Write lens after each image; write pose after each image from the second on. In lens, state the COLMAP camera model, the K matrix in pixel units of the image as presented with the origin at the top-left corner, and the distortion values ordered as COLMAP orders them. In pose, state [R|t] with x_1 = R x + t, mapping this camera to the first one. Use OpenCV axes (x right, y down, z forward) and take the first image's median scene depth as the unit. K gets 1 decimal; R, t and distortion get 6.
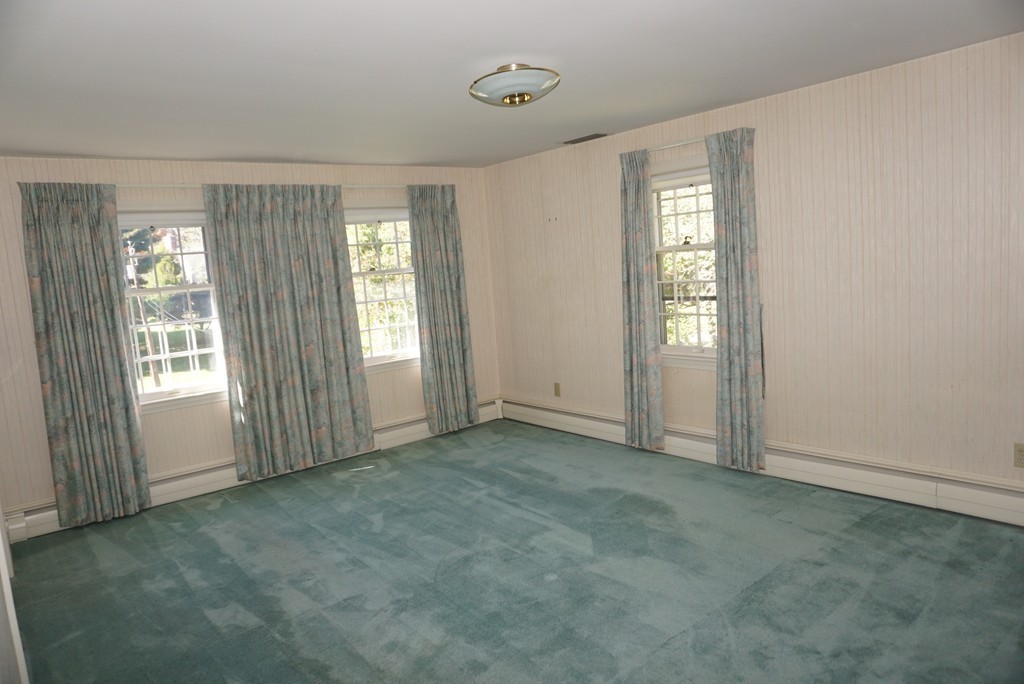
lens RADIAL K [[691.3, 0, 515.6], [0, 691.3, 343.4], [0, 0, 1]] dist [-0.051018, 0.032687]
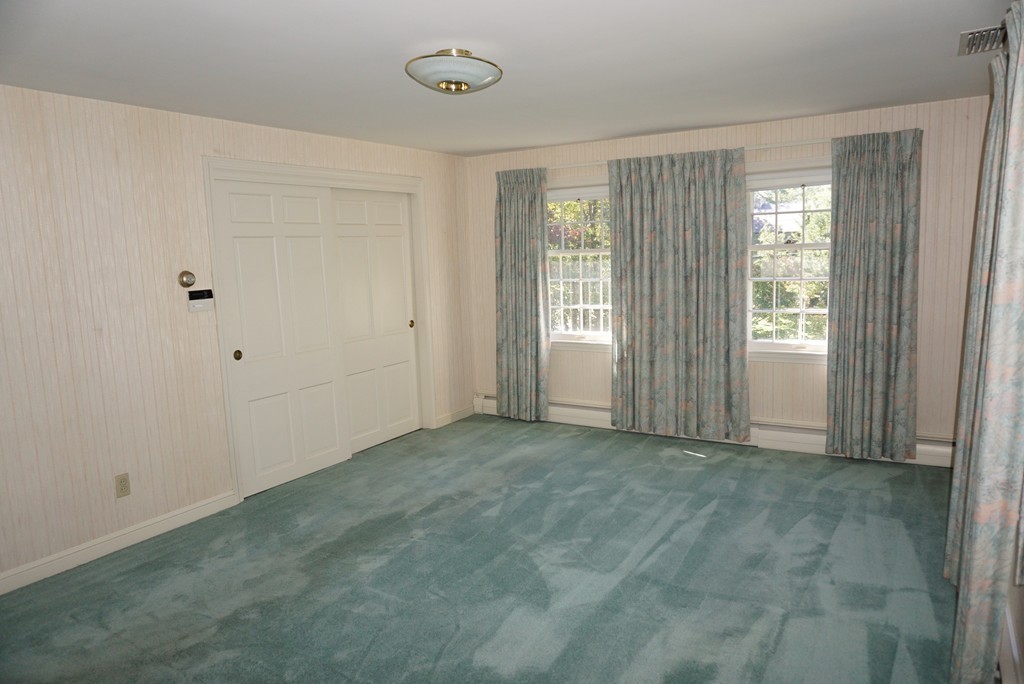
lens RADIAL K [[691.3, 0, 515.3], [0, 691.3, 342.4], [0, 0, 1]] dist [-0.051018, 0.032687]
pose [[0.319187, 0.191565, -0.928129, 0.569299], [-0.104354, 0.980506, 0.166488, -0.104918], [0.941929, 0.043713, 0.332955, 0.460087]]
